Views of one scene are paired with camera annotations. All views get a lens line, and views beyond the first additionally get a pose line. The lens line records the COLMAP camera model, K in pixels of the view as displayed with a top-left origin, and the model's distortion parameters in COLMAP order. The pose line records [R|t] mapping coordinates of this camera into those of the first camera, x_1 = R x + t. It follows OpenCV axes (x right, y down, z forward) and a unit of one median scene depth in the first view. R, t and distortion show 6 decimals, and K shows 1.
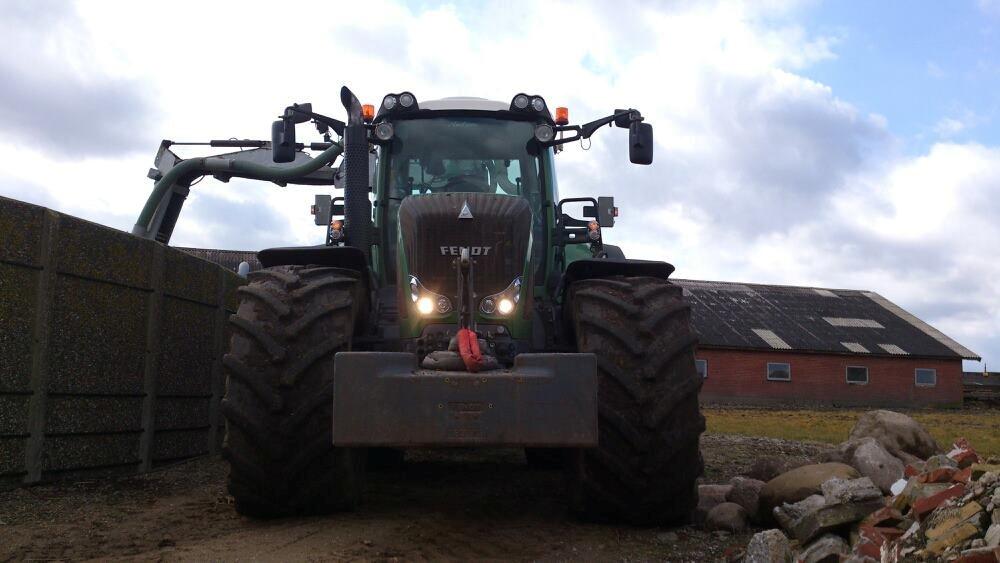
lens RADIAL K [[980.6, 0, 500.0], [0, 980.6, 281.5], [0, 0, 1]] dist [0.116330, -0.002657]
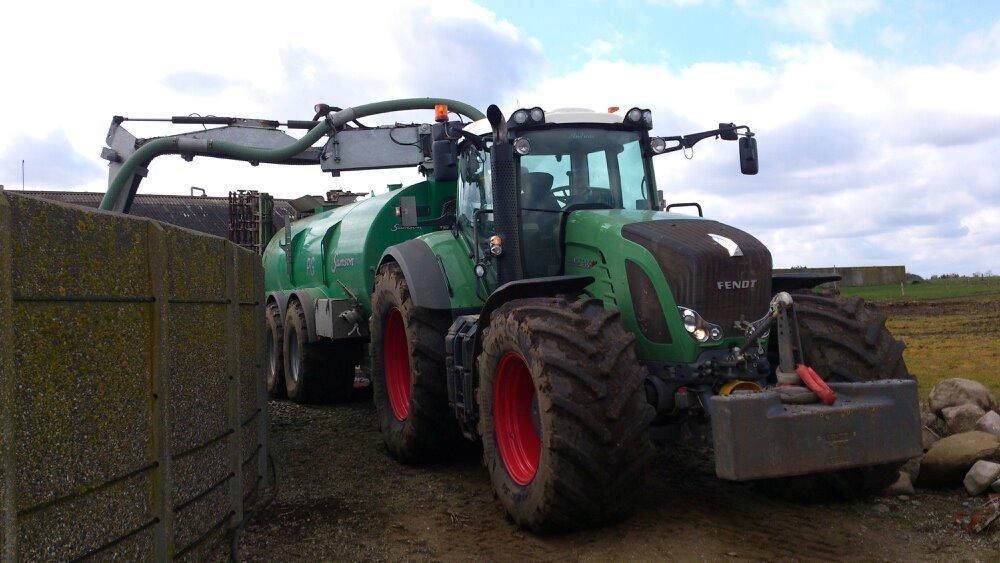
lens RADIAL K [[980.6, 0, 500.0], [0, 980.6, 281.5], [0, 0, 1]] dist [0.116330, -0.002657]
pose [[0.949097, -0.054948, 0.310154, -0.462131], [0.026484, 0.995101, 0.095254, -0.107520], [-0.313869, -0.082191, 0.945902, 0.009038]]
